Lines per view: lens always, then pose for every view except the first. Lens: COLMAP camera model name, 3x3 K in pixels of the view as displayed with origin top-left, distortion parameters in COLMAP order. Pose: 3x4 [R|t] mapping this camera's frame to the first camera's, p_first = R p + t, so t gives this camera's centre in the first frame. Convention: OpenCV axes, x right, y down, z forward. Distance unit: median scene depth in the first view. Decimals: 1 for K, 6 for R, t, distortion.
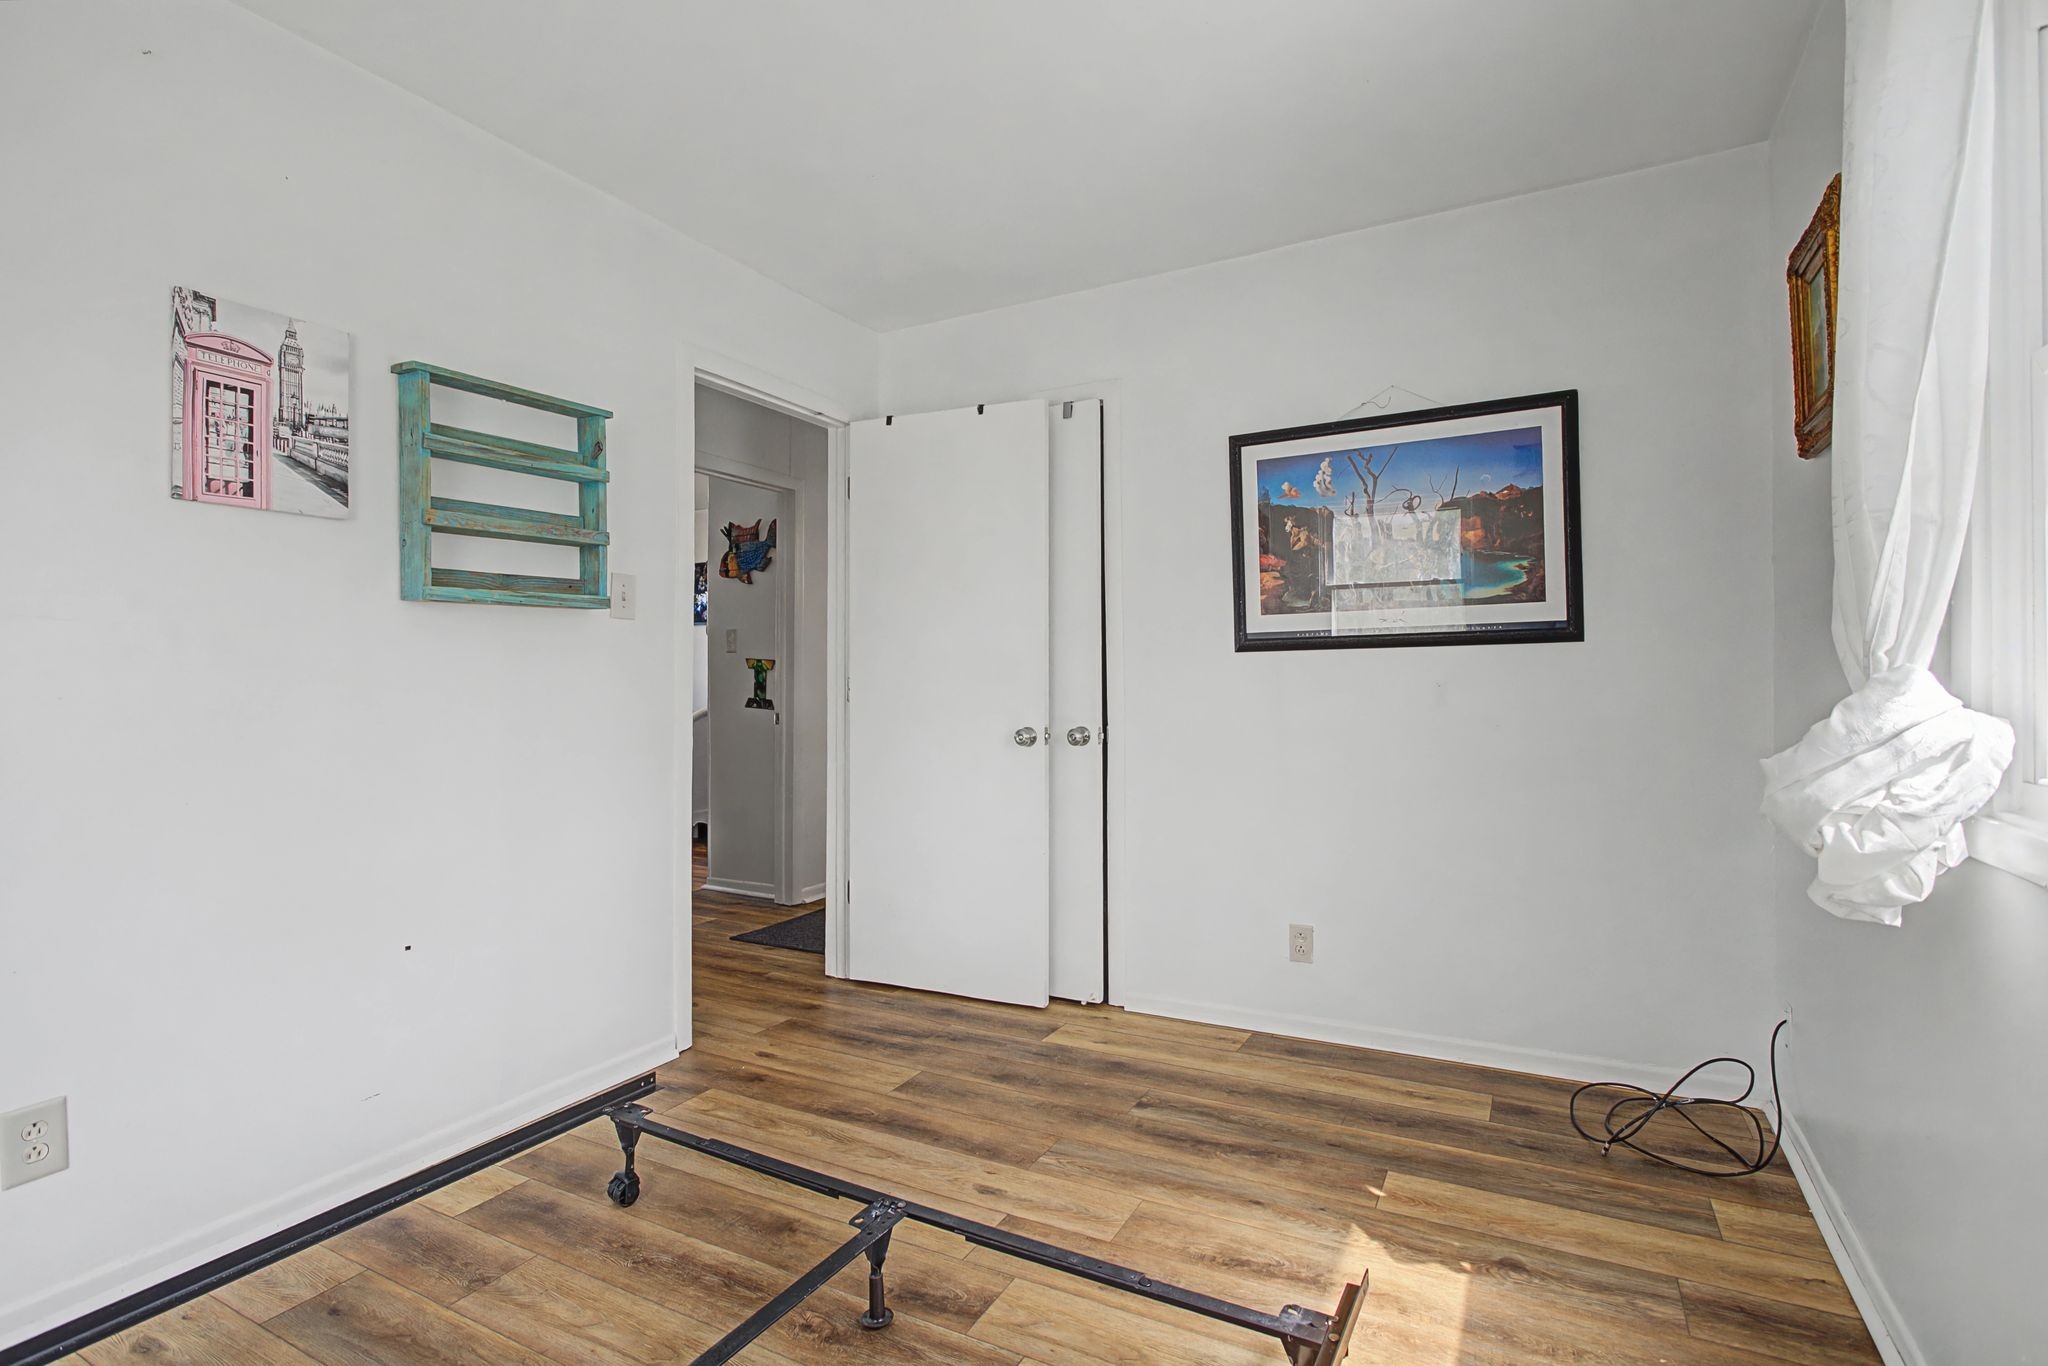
lens RADIAL K [[997.9, 0, 1006.7], [0, 997.9, 669.5], [0, 0, 1]] dist [-0.013550, 0.005219]
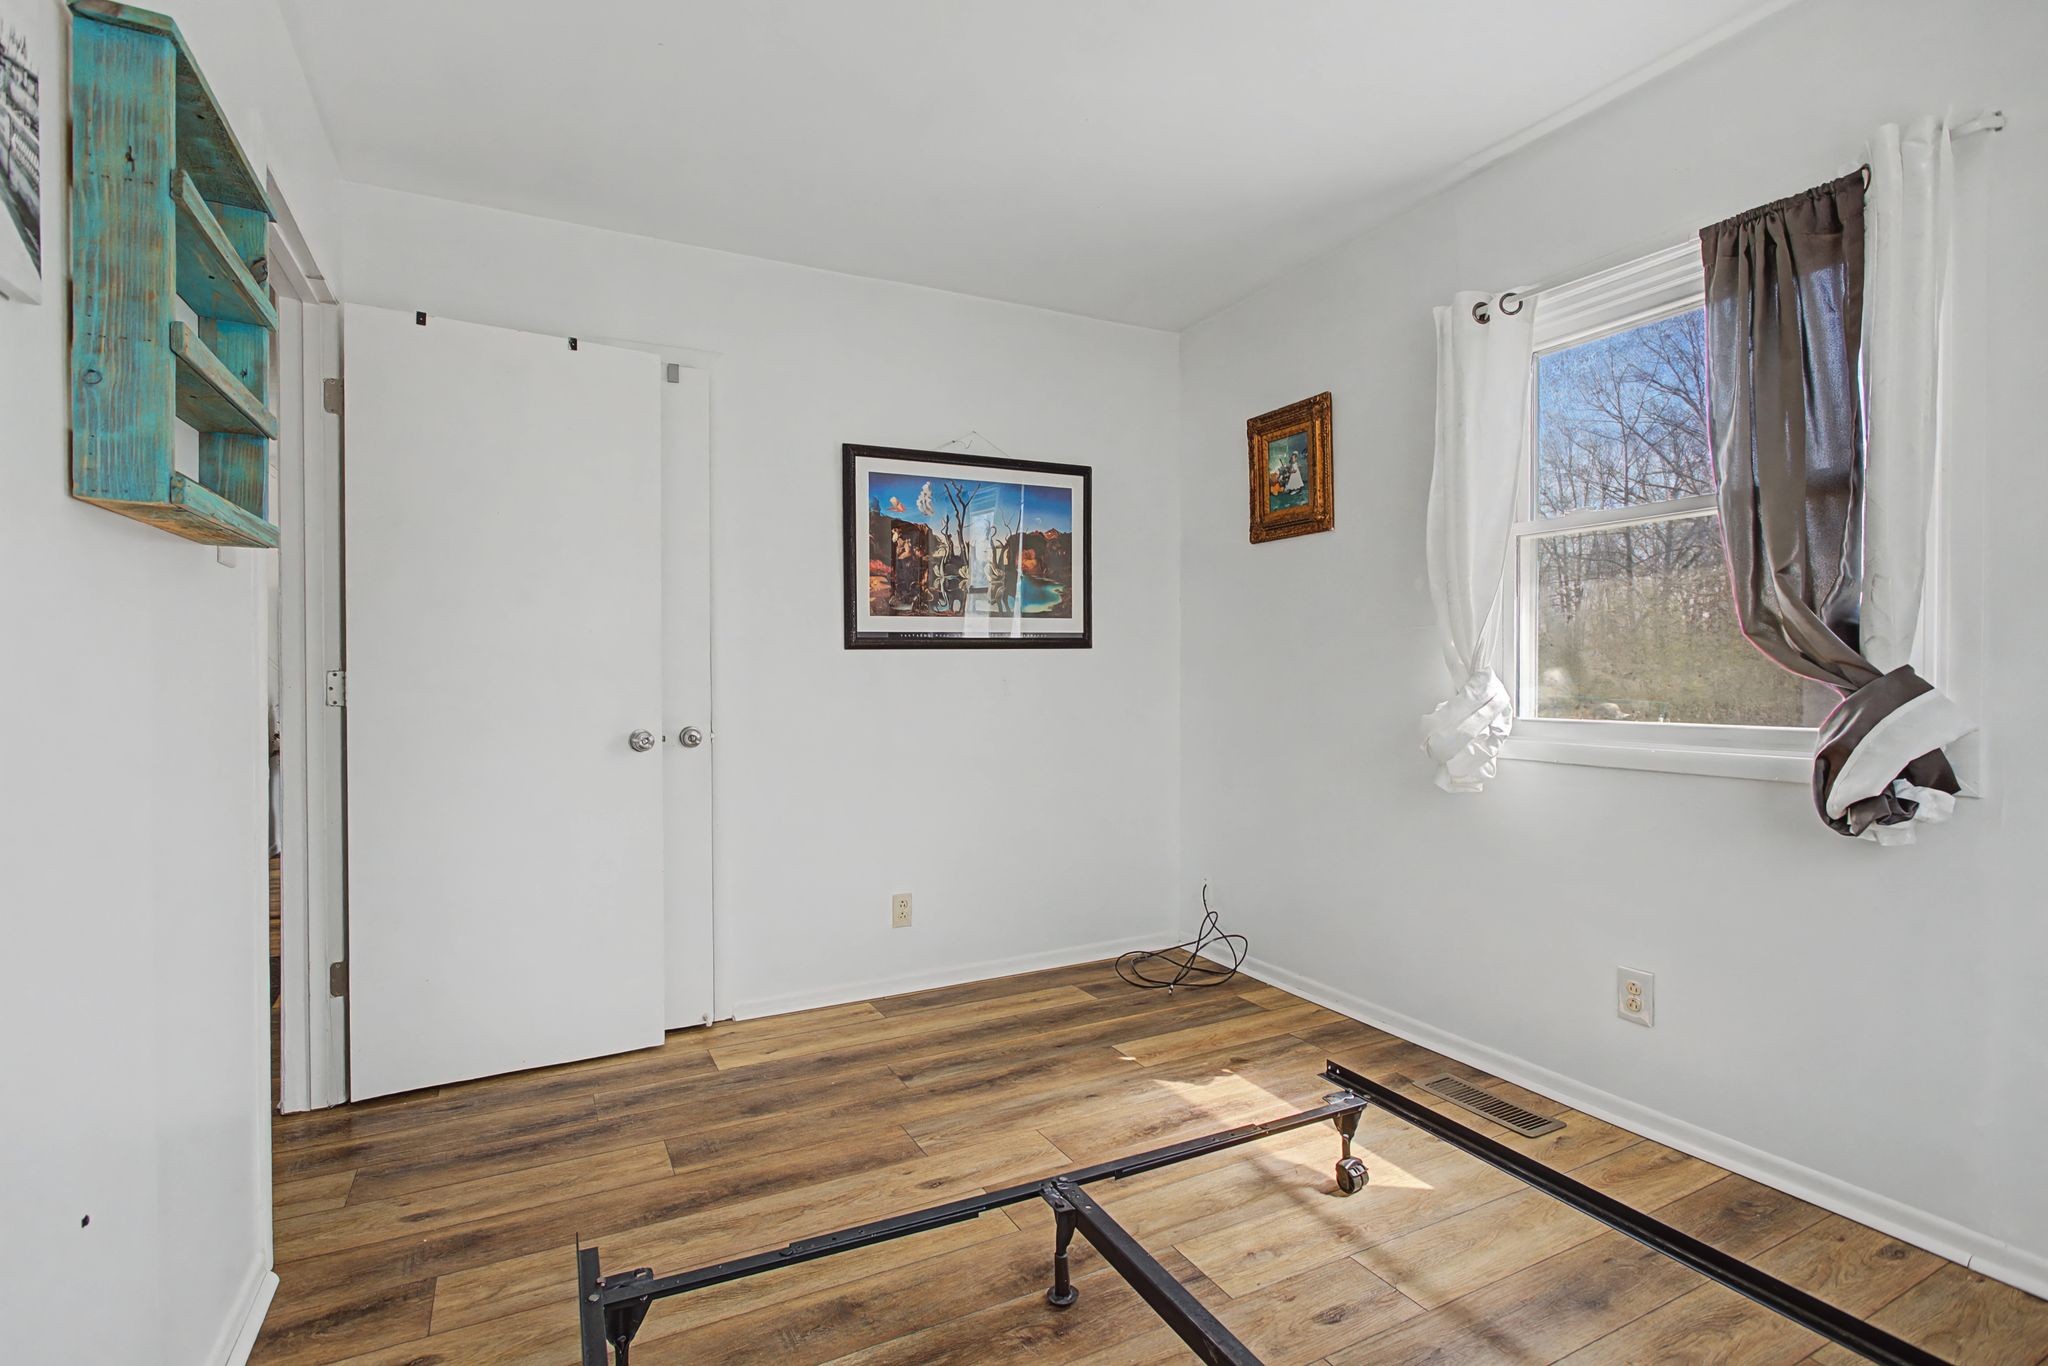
lens RADIAL K [[997.9, 0, 1014.6], [0, 997.9, 690.7], [0, 0, 1]] dist [-0.013550, 0.005219]
pose [[0.552745, -0.008736, 0.833305, -0.628448], [-0.006718, 0.999866, 0.014938, 0.010635], [-0.833323, -0.013855, 0.552612, 0.303914]]
